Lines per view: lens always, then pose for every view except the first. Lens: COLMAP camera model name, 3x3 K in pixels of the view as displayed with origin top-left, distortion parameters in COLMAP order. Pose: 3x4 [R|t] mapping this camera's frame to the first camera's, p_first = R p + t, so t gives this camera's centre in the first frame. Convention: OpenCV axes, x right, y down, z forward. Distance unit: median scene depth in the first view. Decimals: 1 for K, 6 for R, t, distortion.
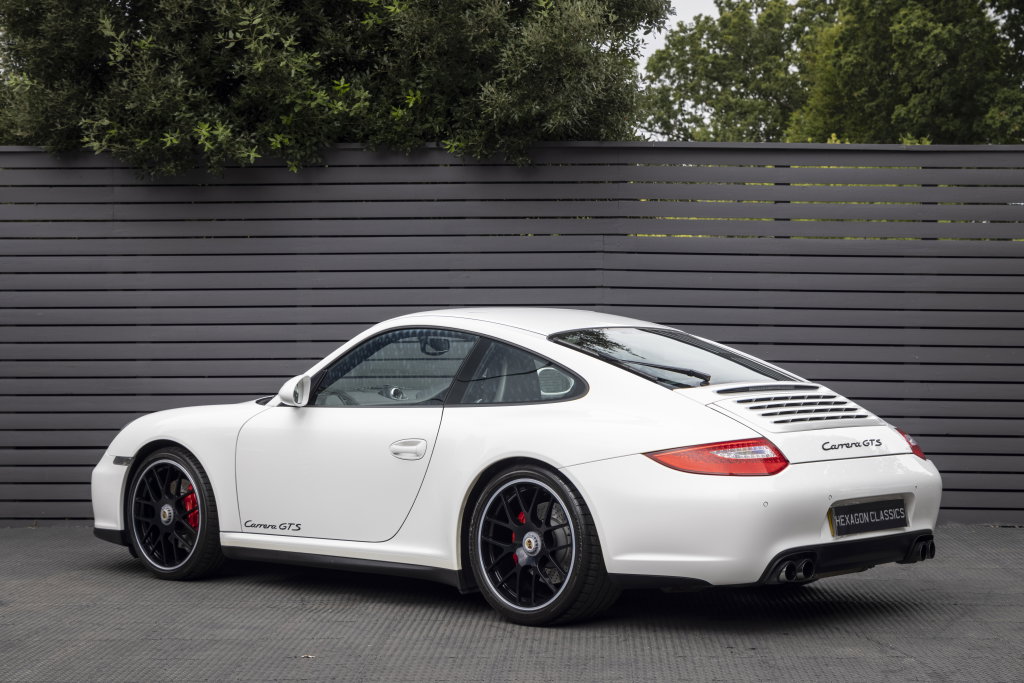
lens RADIAL K [[2092.4, 0, 545.3], [0, 2092.4, 341.0], [0, 0, 1]] dist [0.004723, 0.243822]
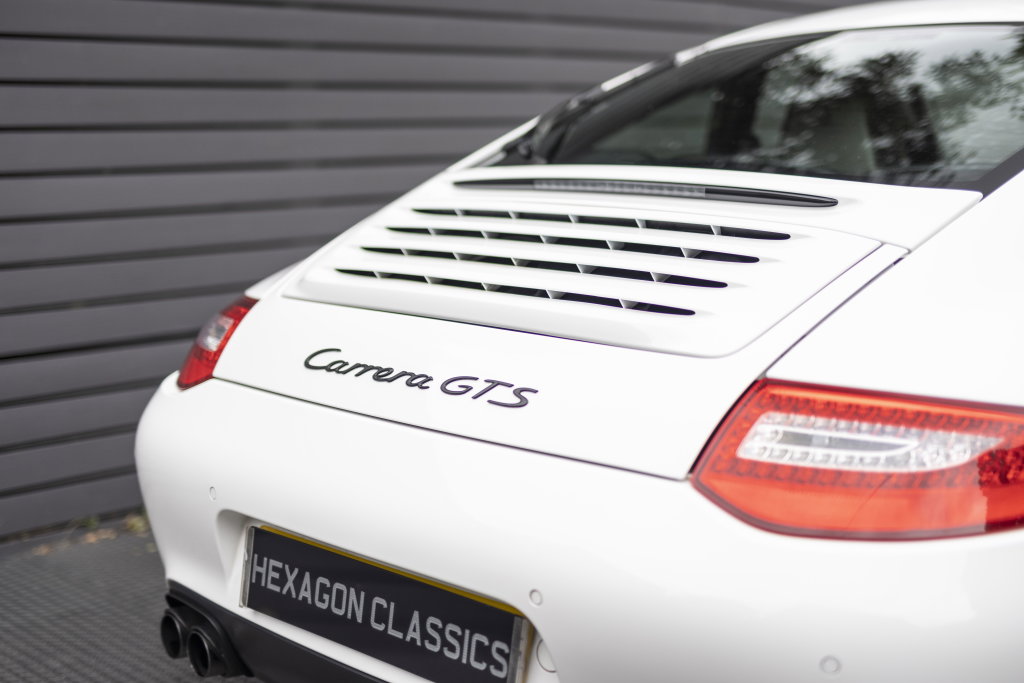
lens RADIAL K [[1434.5, 0, 512.0], [0, 1434.5, 341.5], [0, 0, 1]] dist [-0.000679, 0.040030]
pose [[-0.050761, 0.169333, -0.984251, 0.356008], [0.006030, 0.985555, 0.169246, 0.007812], [0.998693, 0.002656, -0.051049, 1.022255]]
